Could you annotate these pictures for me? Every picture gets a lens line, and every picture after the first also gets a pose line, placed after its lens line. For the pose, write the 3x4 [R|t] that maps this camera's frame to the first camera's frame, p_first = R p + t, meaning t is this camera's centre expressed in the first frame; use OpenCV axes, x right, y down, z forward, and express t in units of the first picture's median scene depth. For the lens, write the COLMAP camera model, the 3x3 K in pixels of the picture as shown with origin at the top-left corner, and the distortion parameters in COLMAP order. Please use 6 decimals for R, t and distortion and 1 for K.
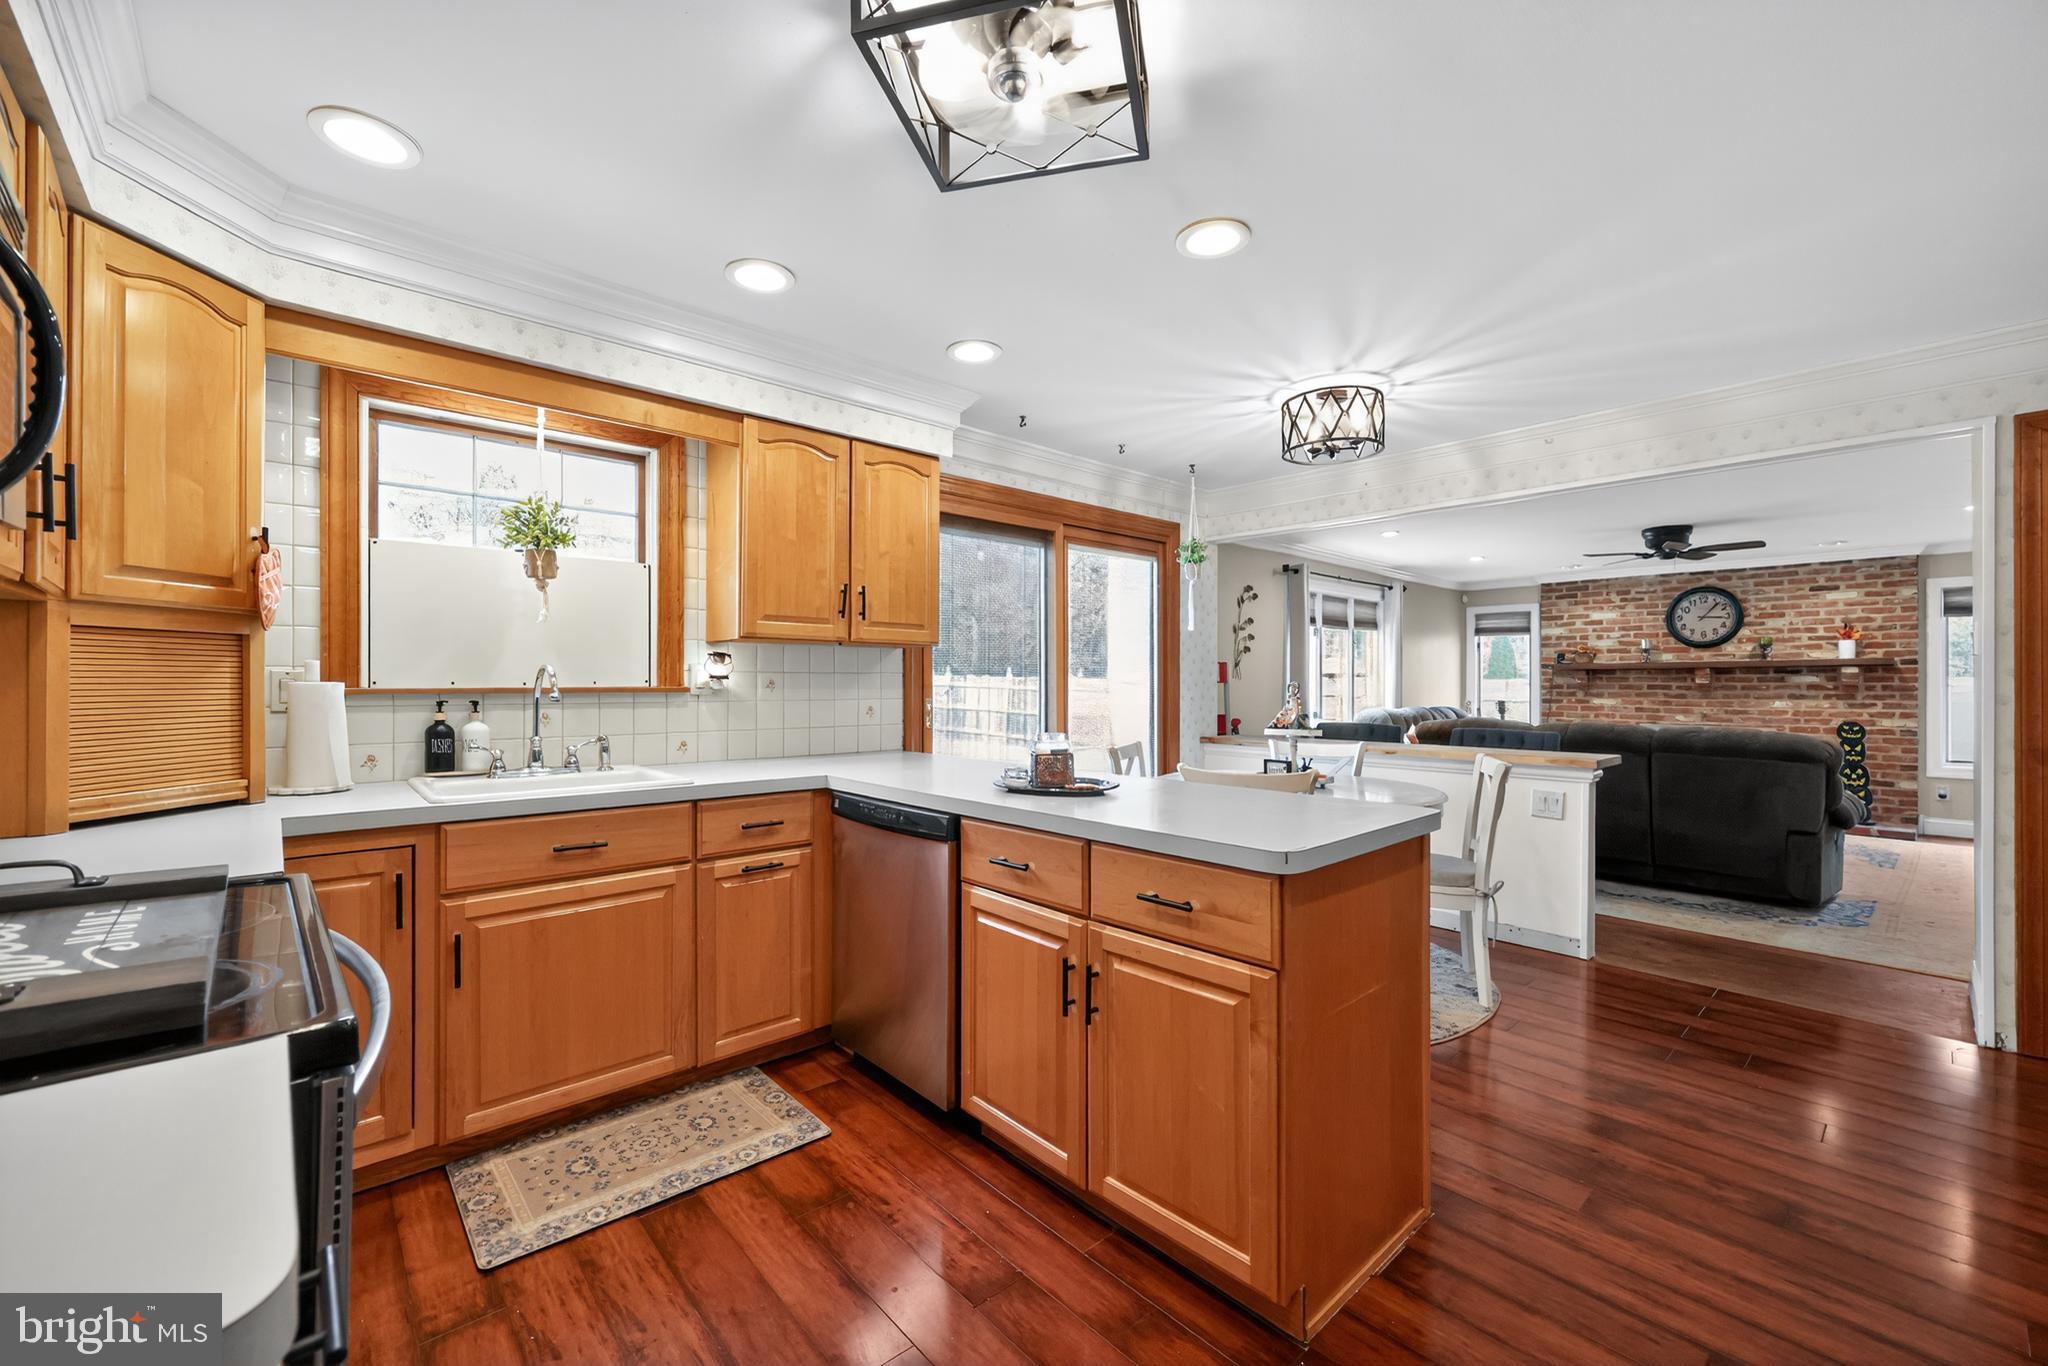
lens RADIAL K [[824.7, 0, 1012.4], [0, 824.7, 682.7], [0, 0, 1]] dist [-0.002608, 0.000066]
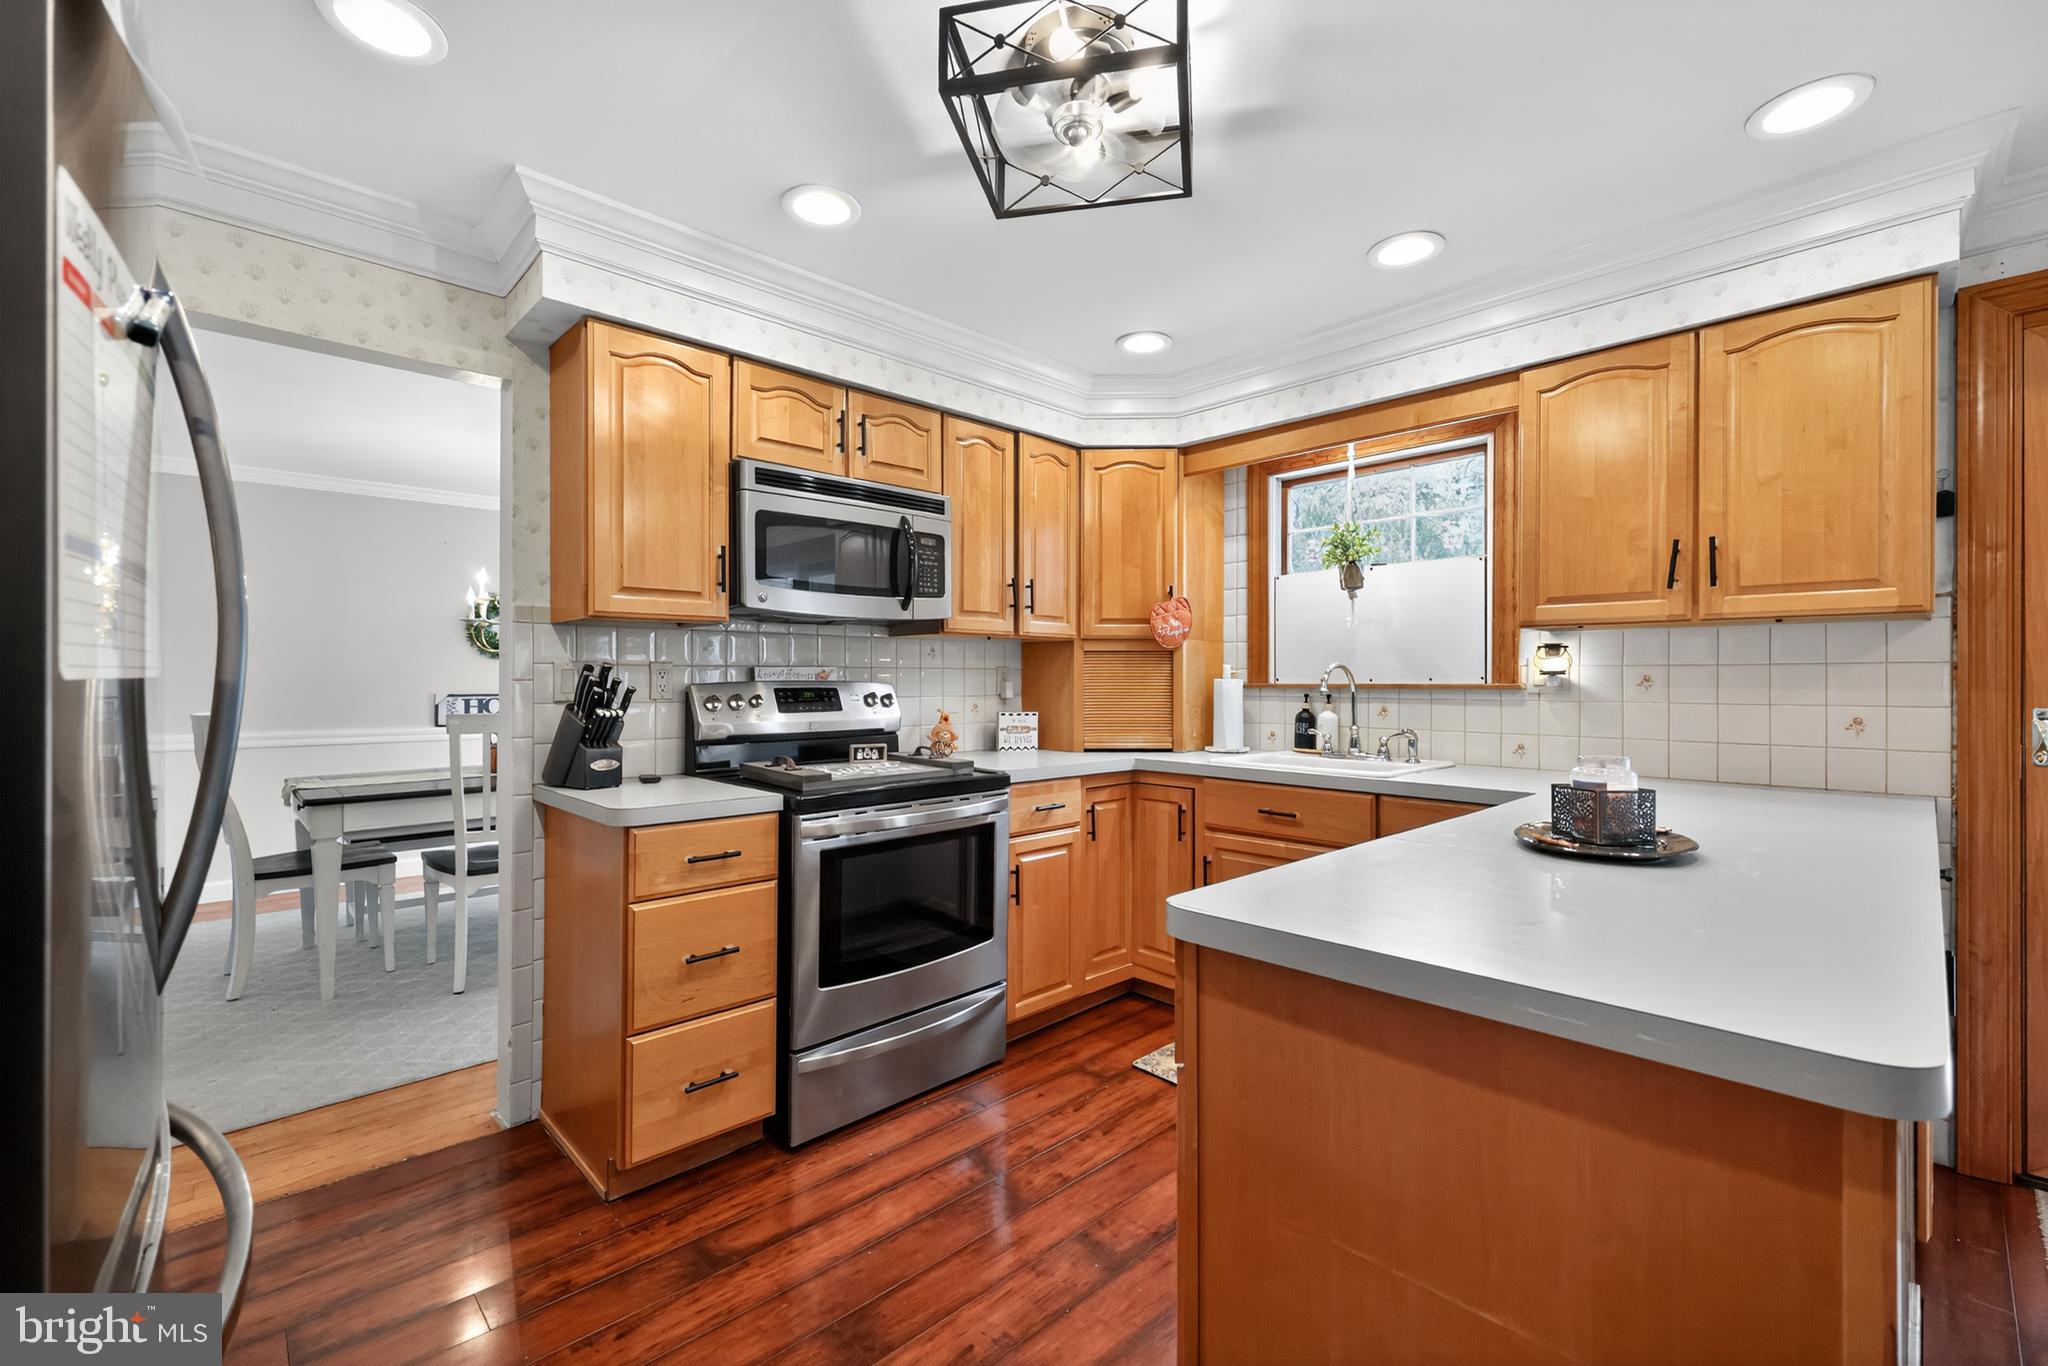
lens RADIAL K [[857.0, 0, 1005.2], [0, 857.0, 681.4], [0, 0, 1]] dist [-0.000539, 0.000004]
pose [[0.024936, -0.001009, -0.999689, 0.223606], [-0.002096, 0.999997, -0.001062, 0.001790], [0.999687, 0.002122, 0.024934, 0.172834]]
